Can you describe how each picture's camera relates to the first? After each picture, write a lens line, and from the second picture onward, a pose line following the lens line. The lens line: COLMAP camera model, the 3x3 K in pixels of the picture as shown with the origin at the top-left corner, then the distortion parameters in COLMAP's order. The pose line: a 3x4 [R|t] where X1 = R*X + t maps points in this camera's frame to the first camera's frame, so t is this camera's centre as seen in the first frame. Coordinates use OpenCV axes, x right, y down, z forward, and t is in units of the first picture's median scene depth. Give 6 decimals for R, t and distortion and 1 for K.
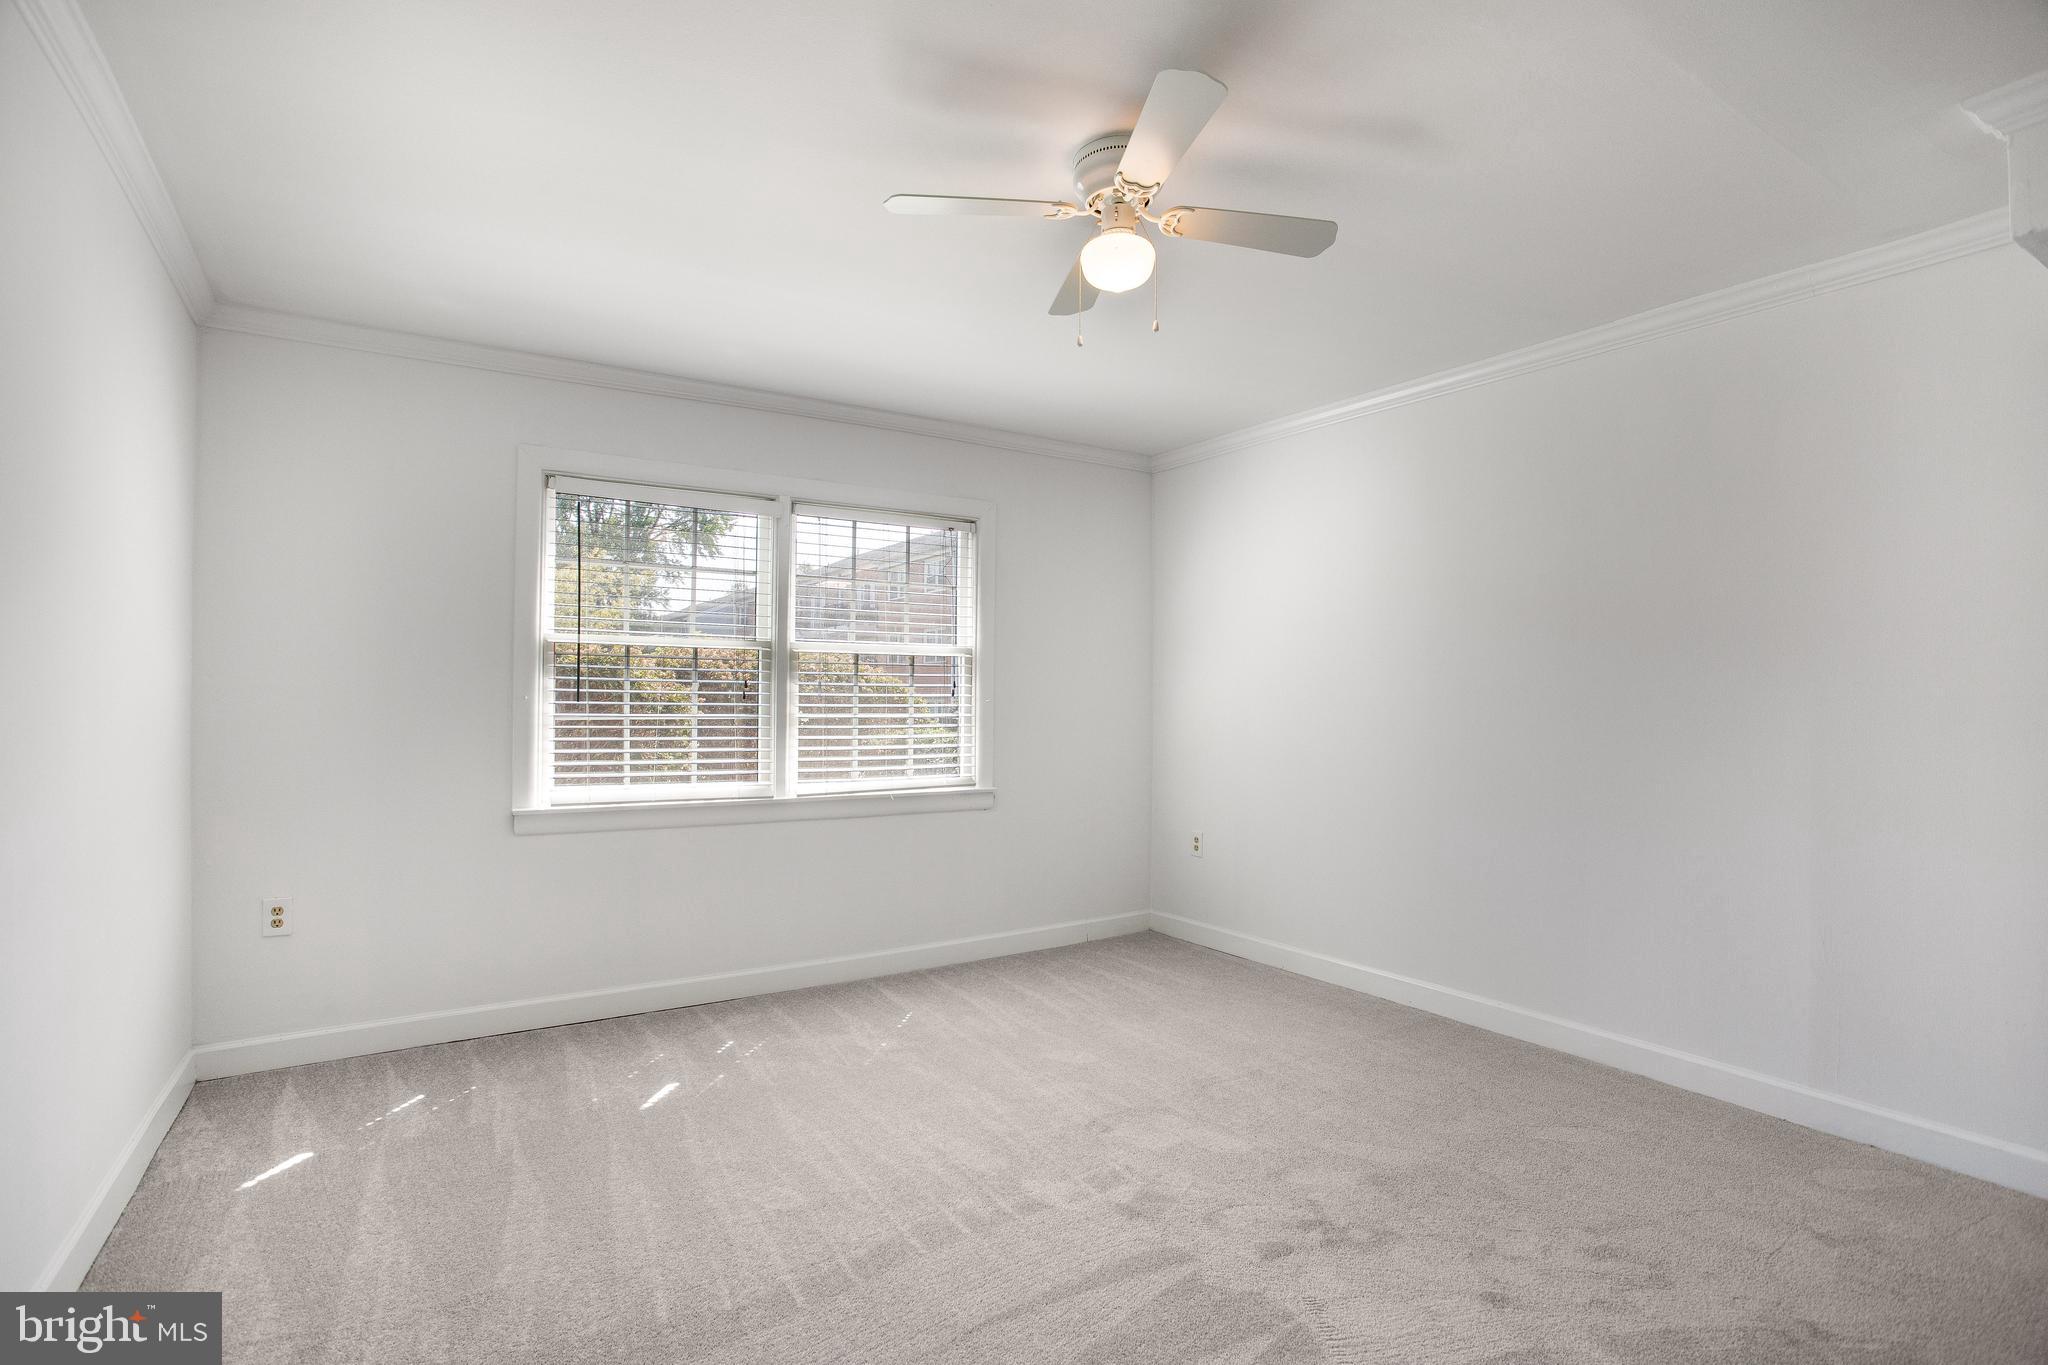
lens RADIAL K [[994.5, 0, 1020.7], [0, 994.5, 679.1], [0, 0, 1]] dist [-0.051432, 0.031129]
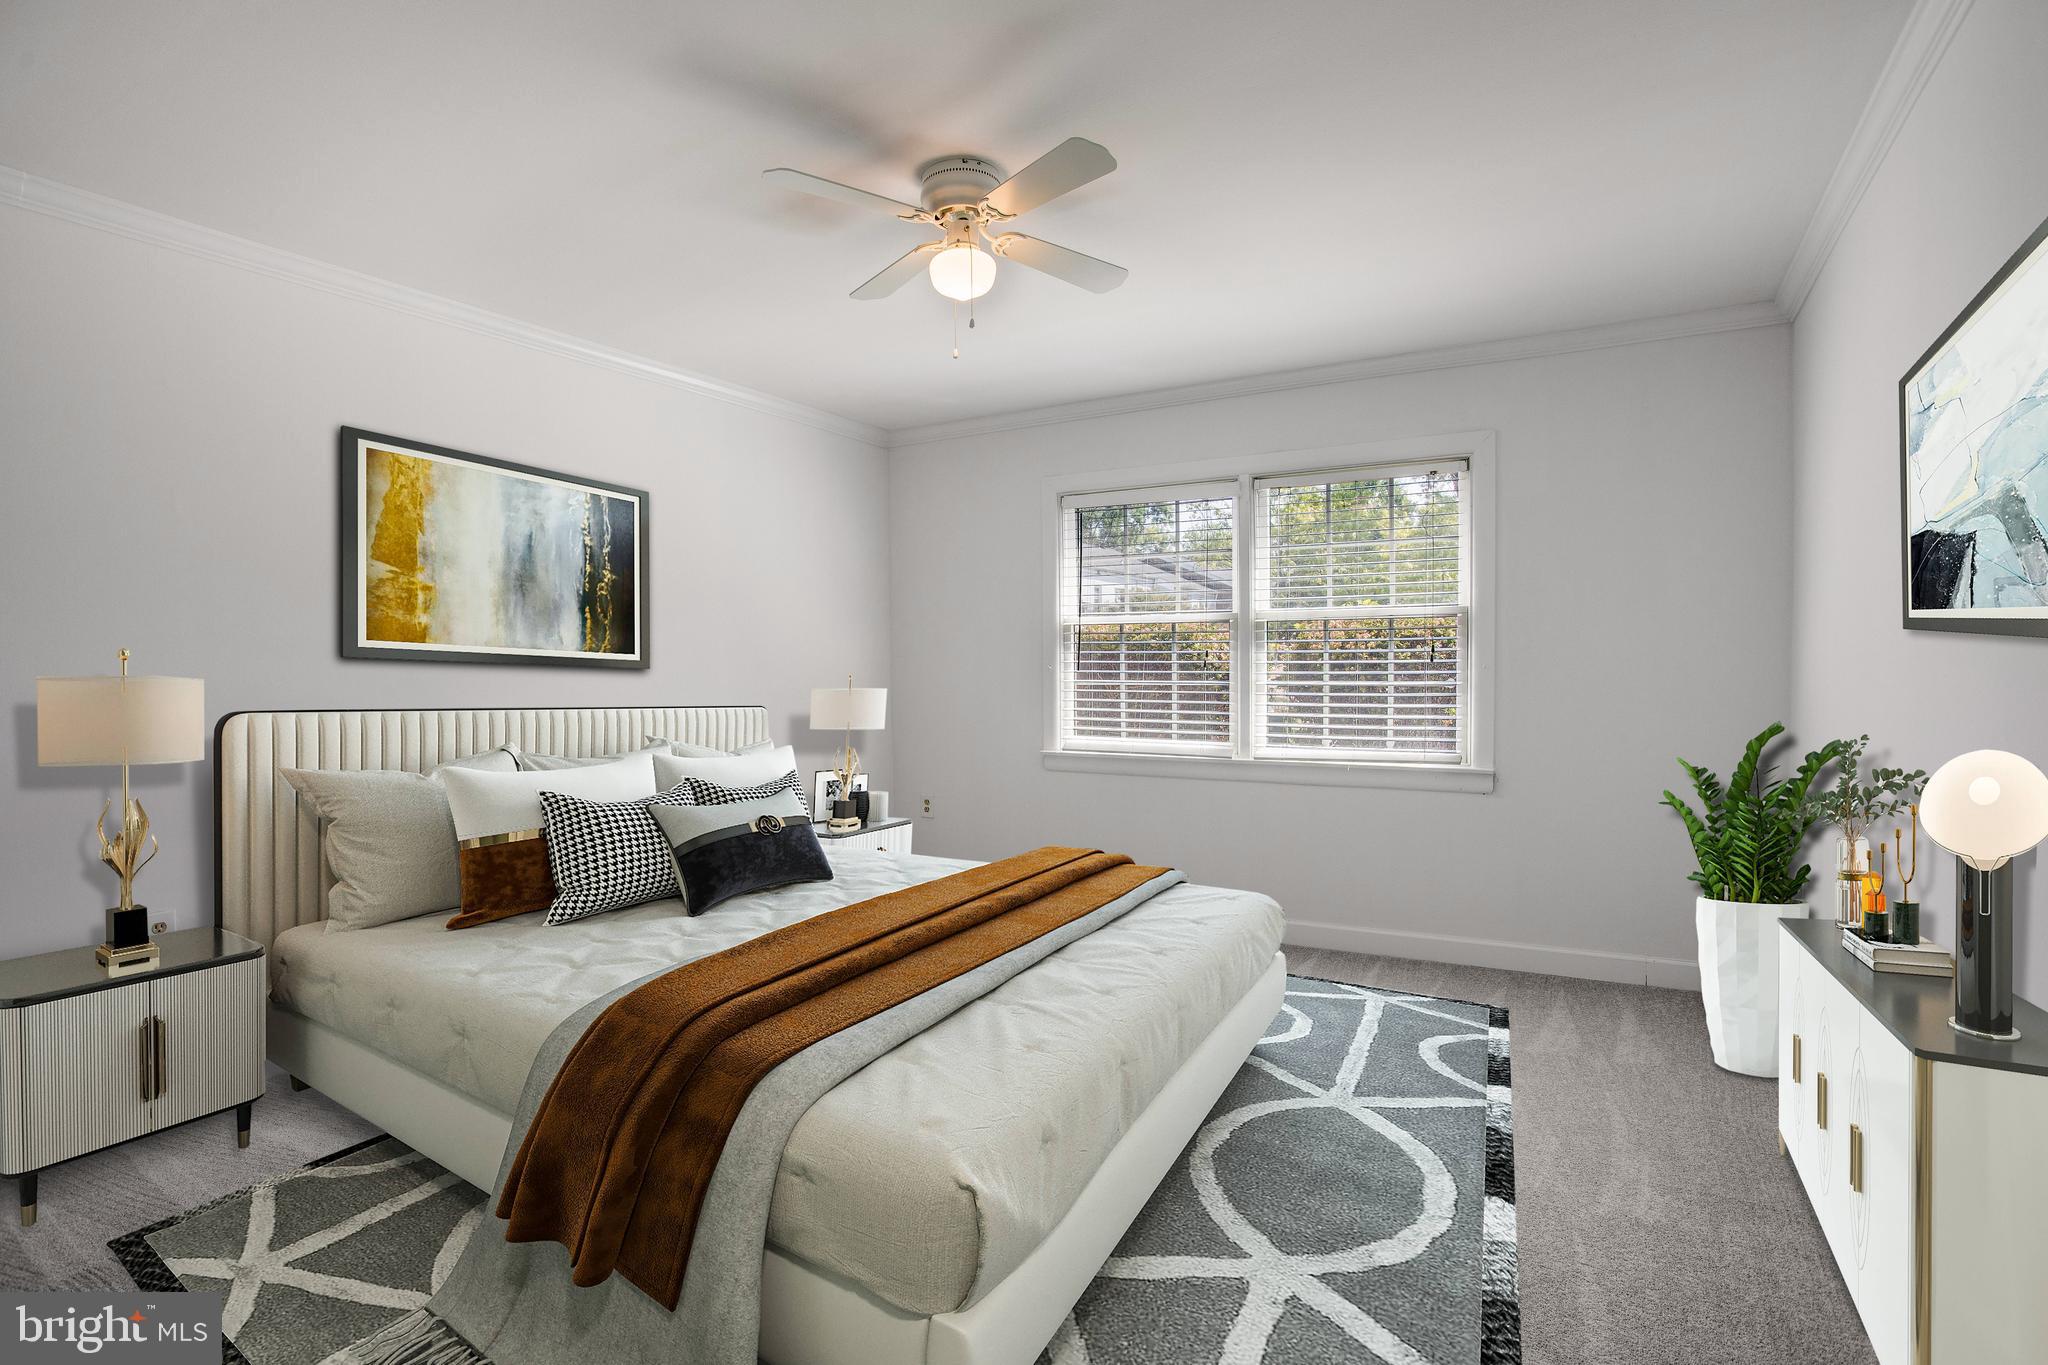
lens RADIAL K [[994.5, 0, 1020.7], [0, 994.5, 679.1], [0, 0, 1]] dist [-0.051432, 0.031129]
pose [[0.479059, 0.000960, -0.877782, 0.583940], [0.024522, 0.999594, 0.014477, 0.012096], [0.877440, -0.028460, 0.478841, 0.278705]]
